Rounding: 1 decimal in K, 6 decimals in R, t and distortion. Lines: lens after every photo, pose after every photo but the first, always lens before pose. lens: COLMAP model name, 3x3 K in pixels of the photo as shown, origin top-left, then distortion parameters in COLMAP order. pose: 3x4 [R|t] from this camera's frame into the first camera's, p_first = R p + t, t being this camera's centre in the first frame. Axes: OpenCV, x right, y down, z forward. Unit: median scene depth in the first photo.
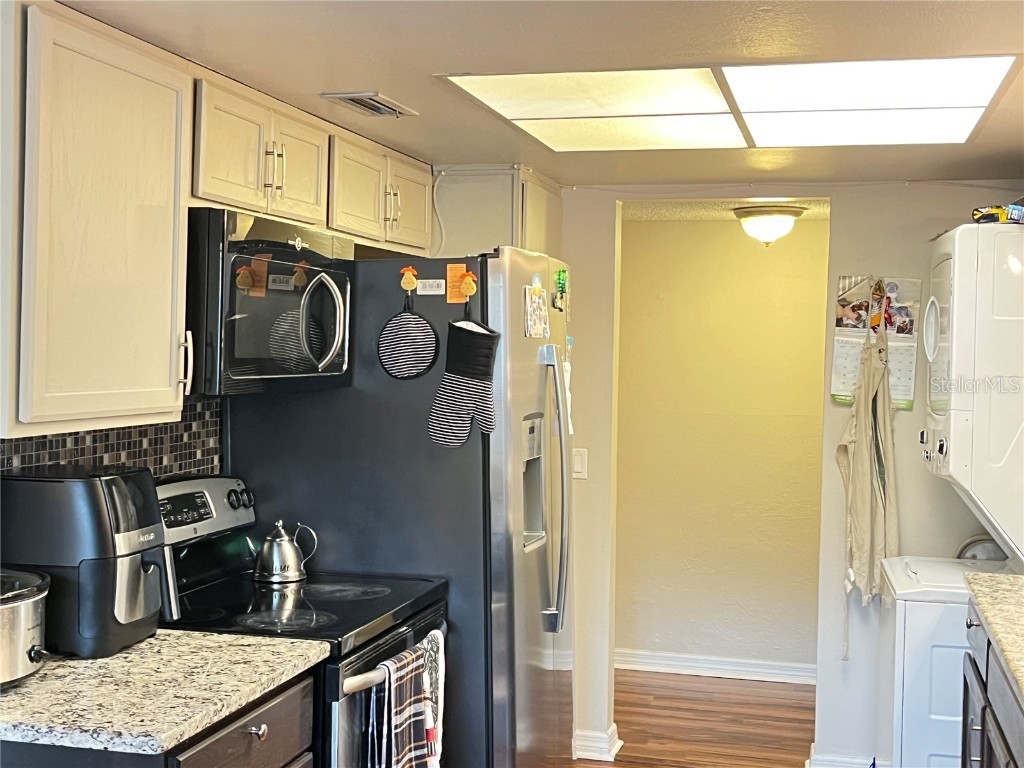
lens RADIAL K [[1268.4, 0, 511.1], [0, 1268.4, 405.9], [0, 0, 1]] dist [0.145518, -0.490795]
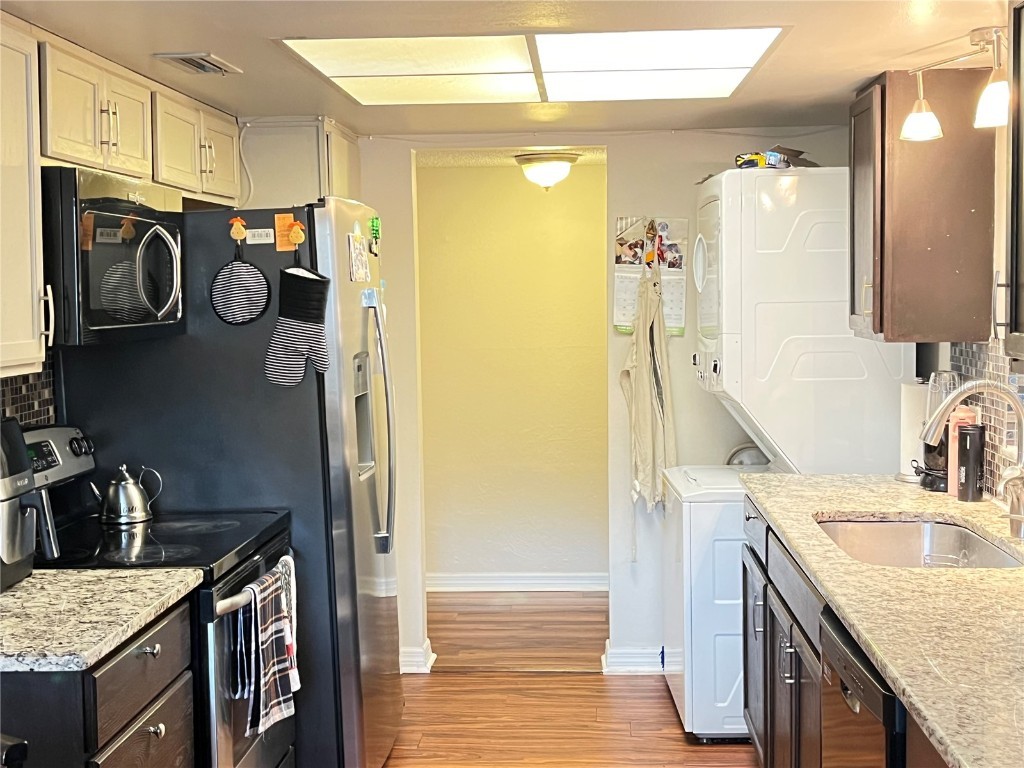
lens RADIAL K [[1268.4, 0, 511.1], [0, 1268.4, 405.9], [0, 0, 1]] dist [0.145518, -0.490795]
pose [[0.979961, -0.051065, 0.192534, -0.070037], [0.042319, 0.997889, 0.049267, 0.003684], [-0.194643, -0.040132, 0.980053, -0.087182]]
